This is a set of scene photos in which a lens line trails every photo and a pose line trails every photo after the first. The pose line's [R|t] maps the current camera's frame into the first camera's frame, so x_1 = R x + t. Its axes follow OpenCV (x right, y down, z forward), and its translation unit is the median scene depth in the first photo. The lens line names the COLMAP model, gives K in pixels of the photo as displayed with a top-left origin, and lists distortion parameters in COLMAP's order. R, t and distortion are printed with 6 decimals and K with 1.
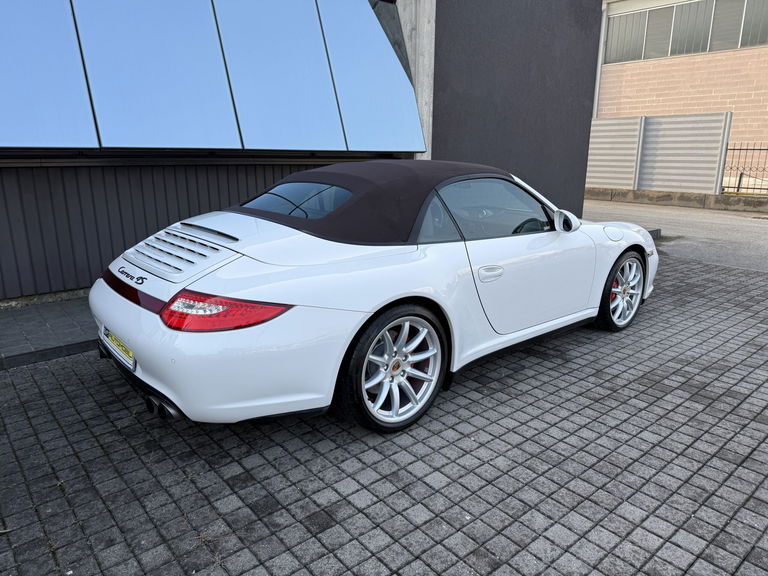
lens RADIAL K [[538.0, 0, 384.2], [0, 538.0, 289.7], [0, 0, 1]] dist [0.026114, -0.035239]
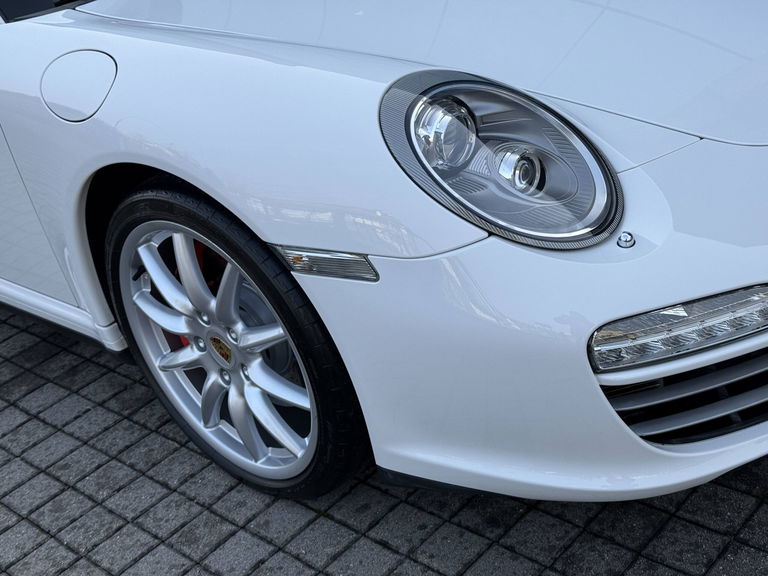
lens RADIAL K [[1064.5, 0, 384.3], [0, 1064.5, 281.8], [0, 0, 1]] dist [0.109987, 0.000000]
pose [[0.113500, 0.434450, -0.893516, 0.978565], [-0.056520, 0.900694, 0.430761, -0.259405], [0.991929, 0.001610, 0.126783, 1.158221]]
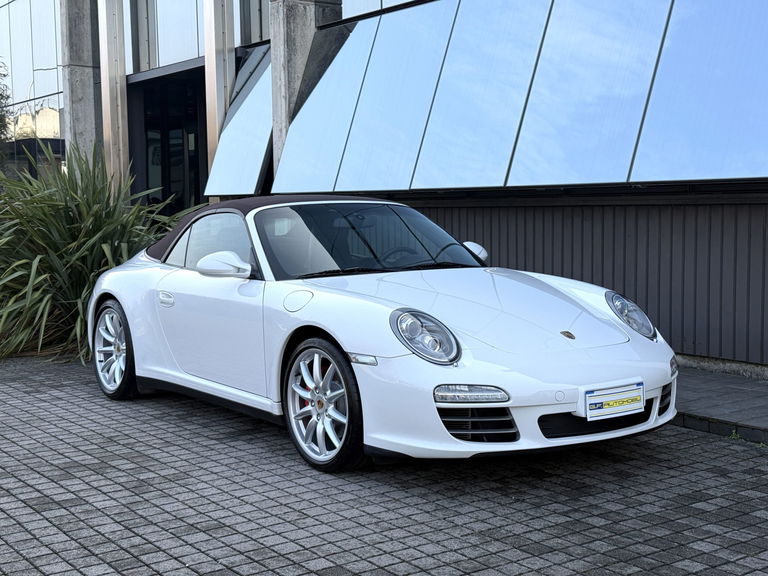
lens RADIAL K [[1064.5, 0, 378.6], [0, 1064.5, 292.4], [0, 0, 1]] dist [0.109987, 0.000000]
pose [[-0.089331, 0.076243, -0.993080, 1.851570], [-0.238298, 0.966472, 0.095636, -0.283530], [0.967075, 0.245192, -0.068167, 1.275993]]
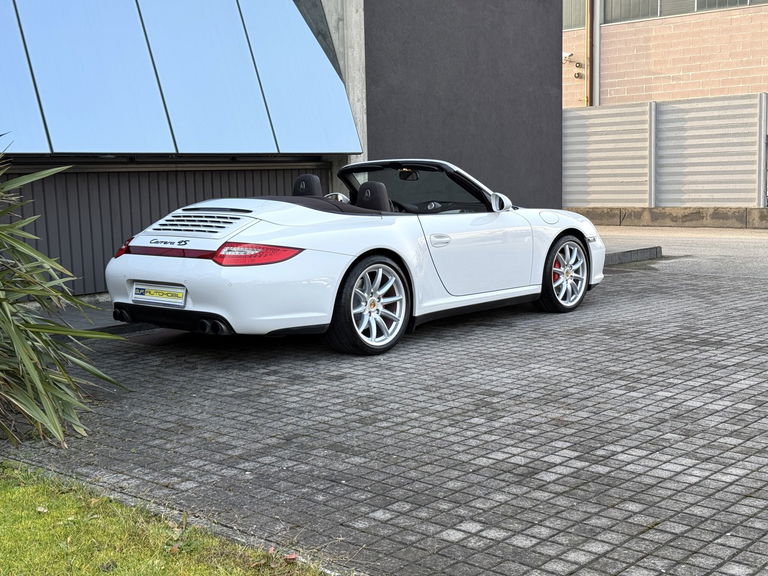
lens RADIAL K [[1064.5, 0, 390.5], [0, 1064.5, 294.8], [0, 0, 1]] dist [0.109987, 0.000000]
pose [[0.989977, -0.044242, 0.134117, -0.204397], [0.061787, 0.989637, -0.129616, 0.335839], [-0.126993, 0.136604, 0.982452, -1.147502]]
